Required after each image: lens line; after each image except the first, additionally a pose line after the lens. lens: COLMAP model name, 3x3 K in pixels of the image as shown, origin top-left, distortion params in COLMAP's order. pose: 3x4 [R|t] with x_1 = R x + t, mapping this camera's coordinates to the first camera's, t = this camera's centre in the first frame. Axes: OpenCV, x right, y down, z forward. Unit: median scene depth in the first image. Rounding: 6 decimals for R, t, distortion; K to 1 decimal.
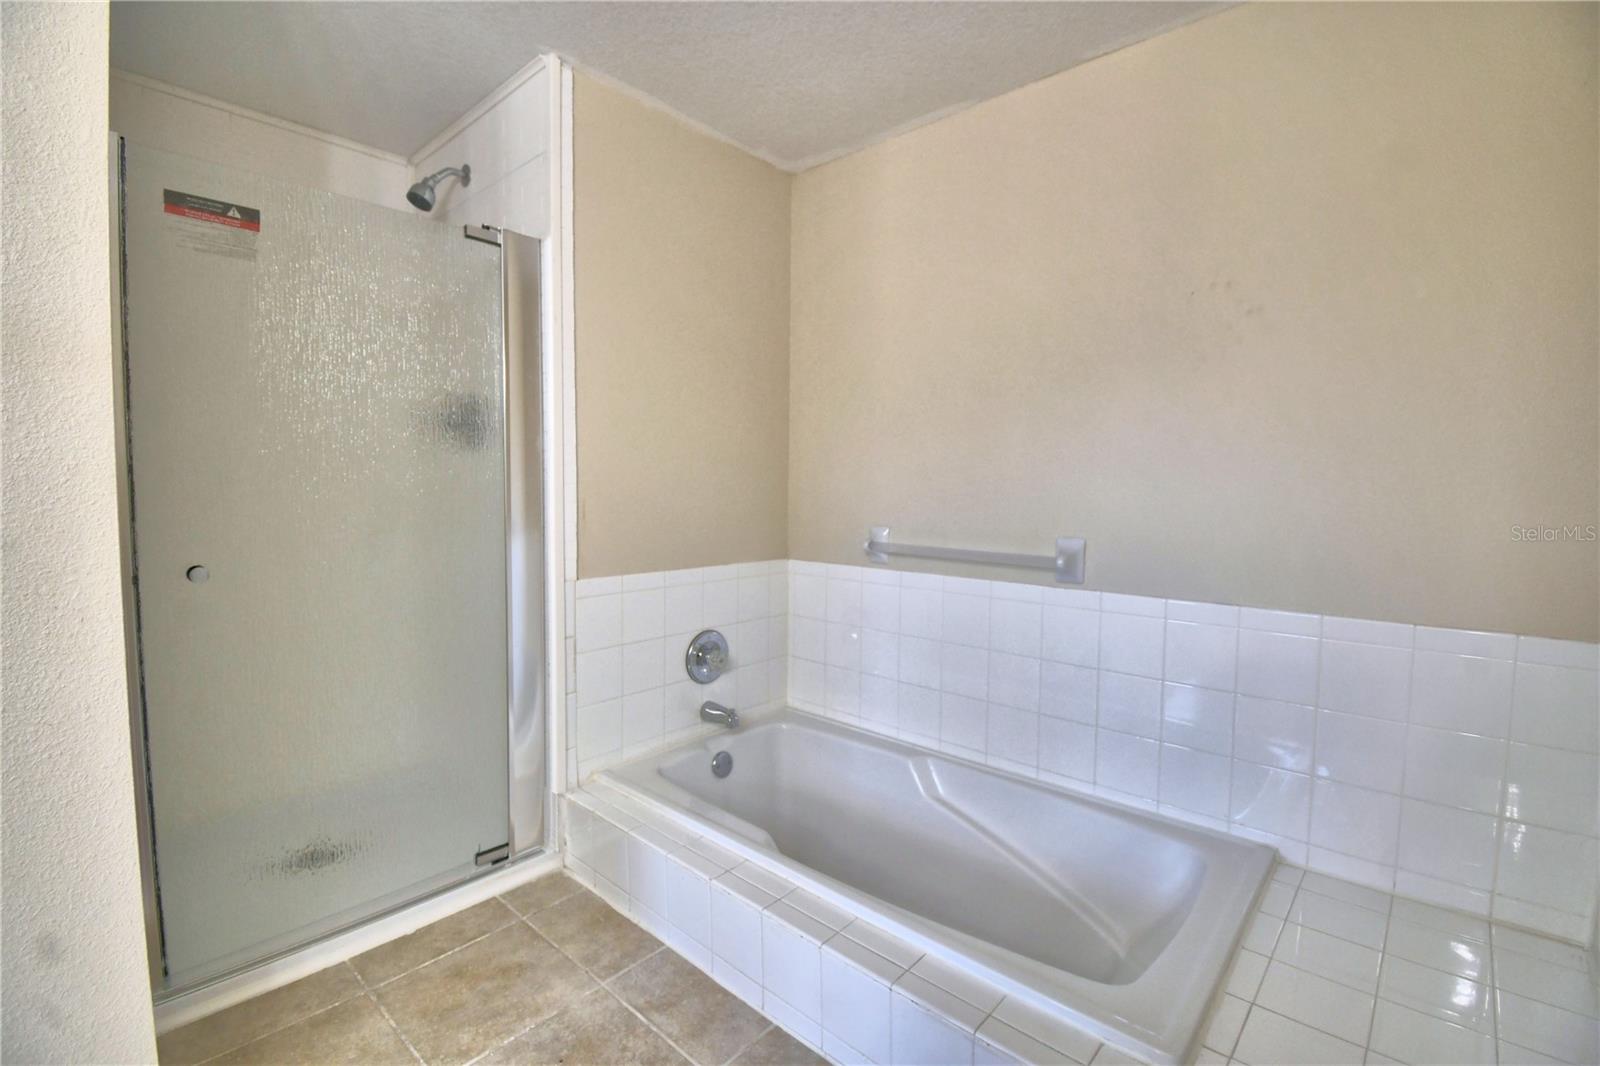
lens RADIAL K [[705.0, 0, 792.0], [0, 705.0, 533.0], [0, 0, 1]] dist [0.021011, -0.025264]
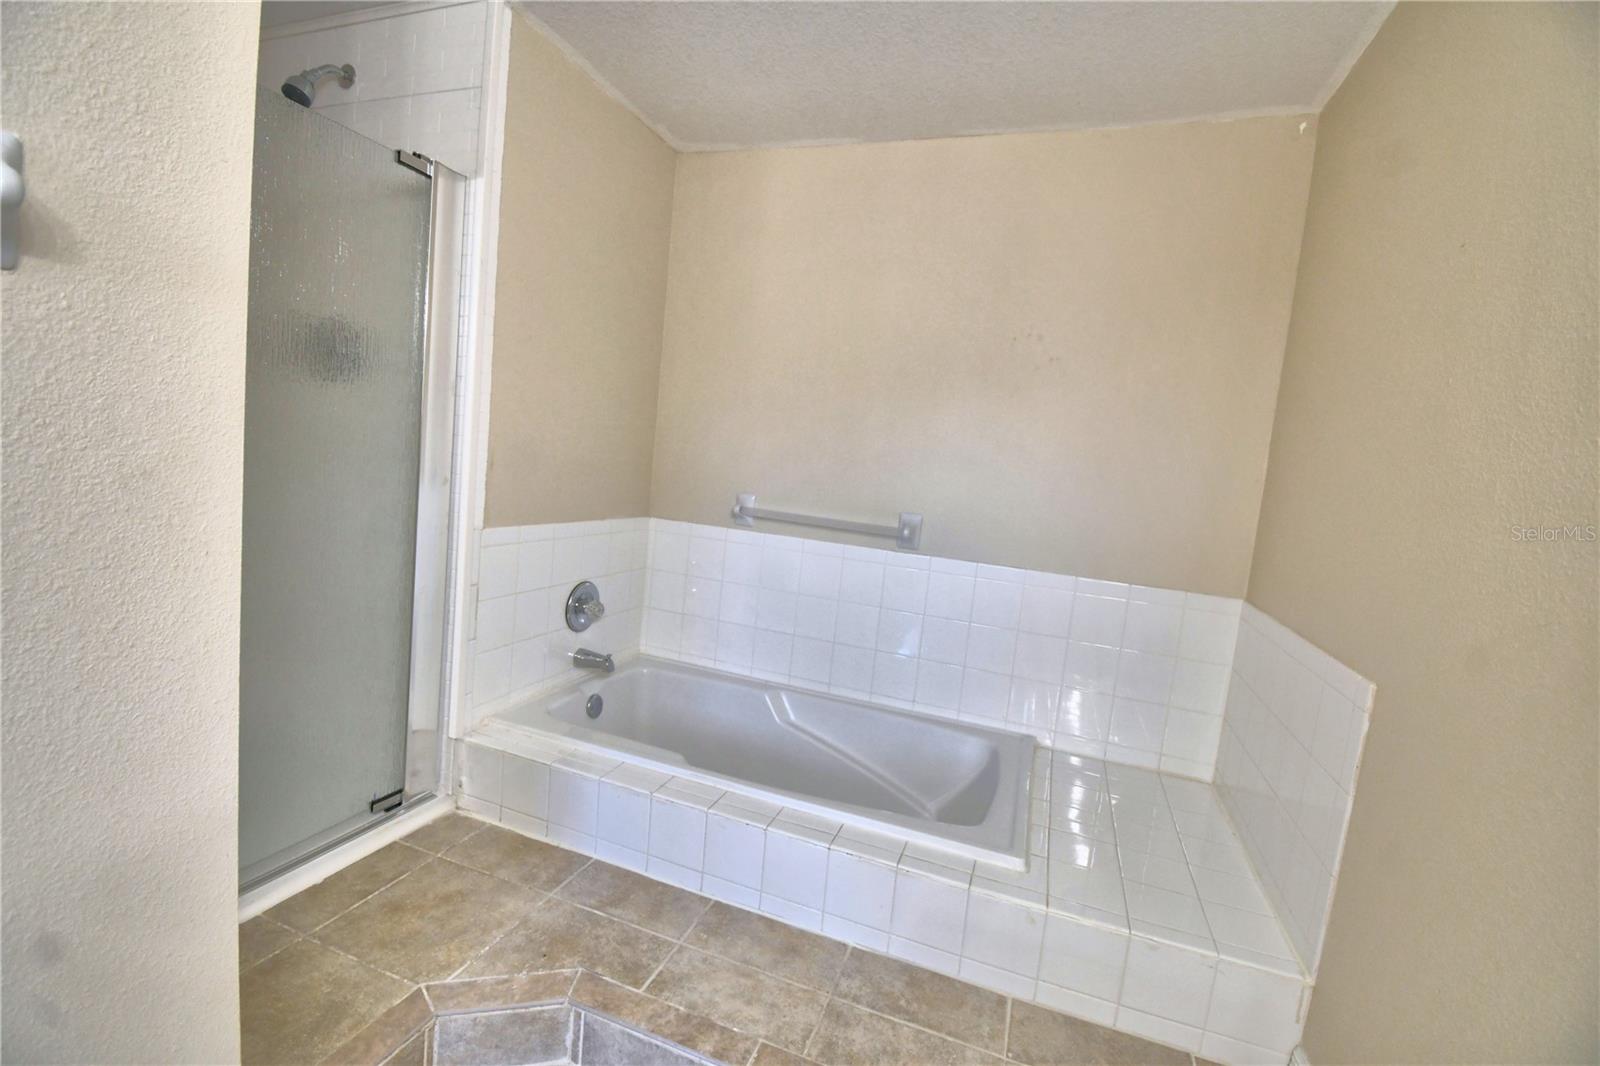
lens RADIAL K [[701.1, 0, 798.1], [0, 701.1, 538.9], [0, 0, 1]] dist [0.018119, -0.025547]
pose [[0.922938, 0.039984, 0.382867, -0.276384], [-0.064644, 0.996565, 0.051756, 0.000259], [-0.379482, -0.072517, 0.922353, -0.094565]]
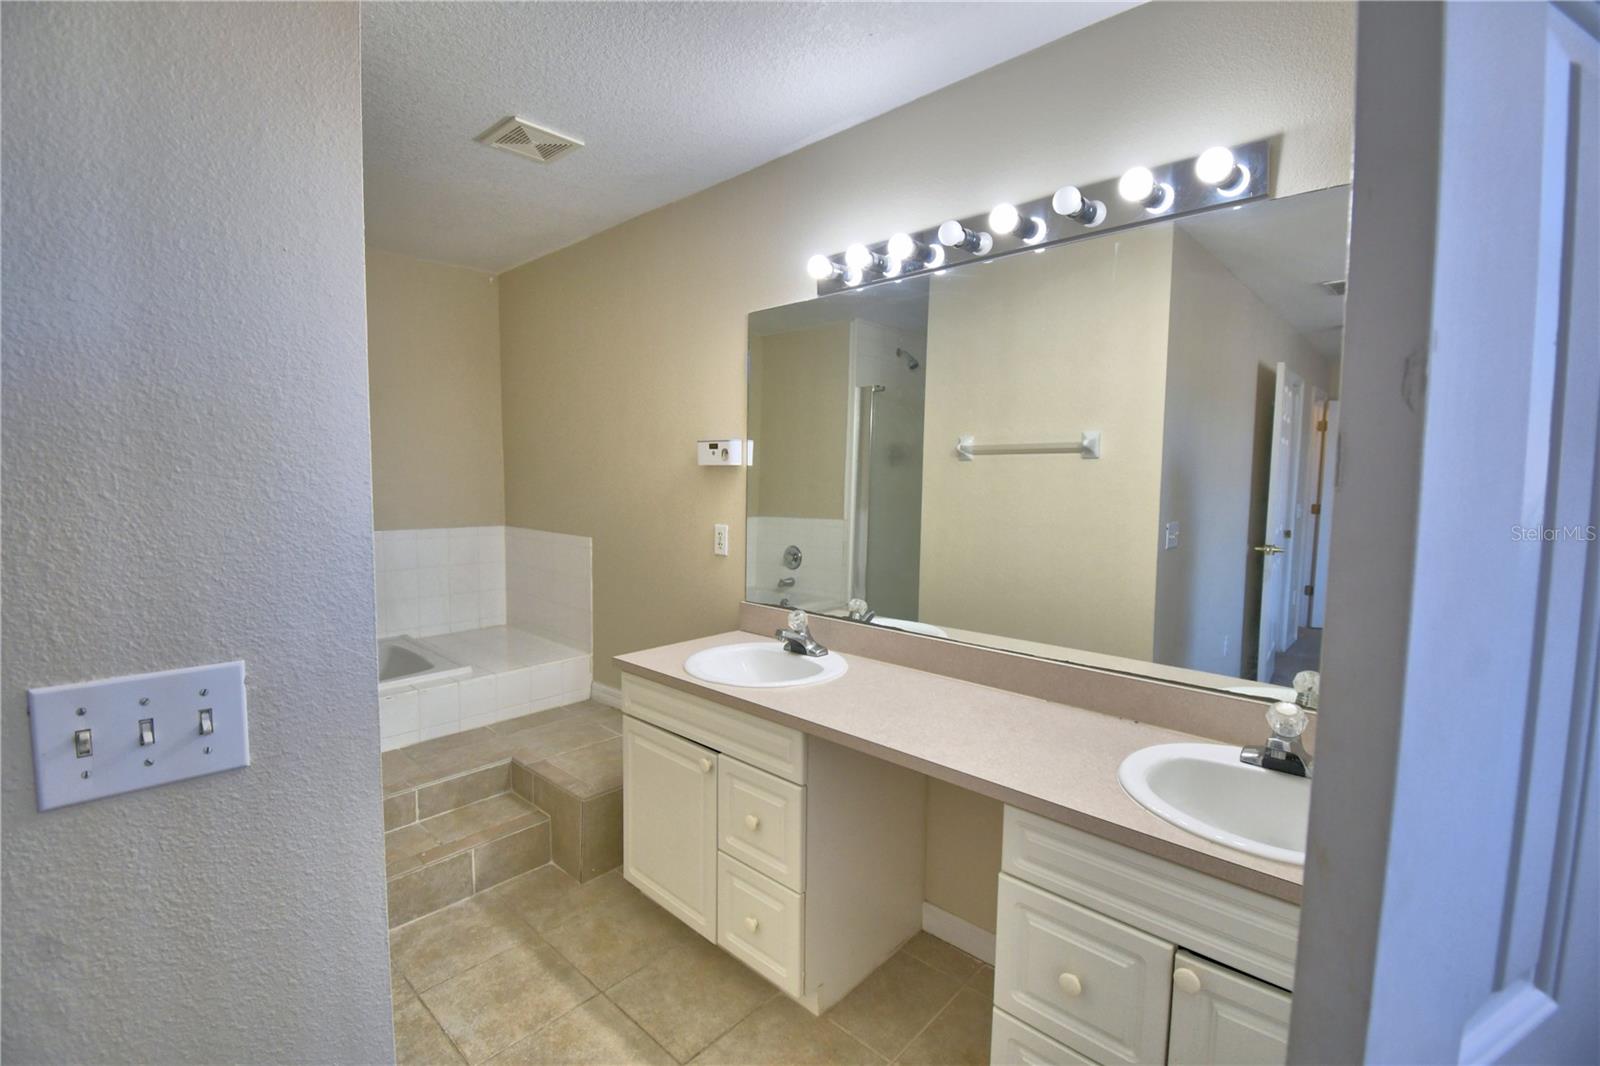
lens RADIAL K [[700.1, 0, 795.3], [0, 700.1, 533.2], [0, 0, 1]] dist [0.020854, -0.025830]
pose [[0.011804, -0.084780, 0.996330, -1.259045], [0.055263, 0.994932, 0.084006, 0.002473], [-0.998402, 0.054068, 0.016430, -0.245108]]
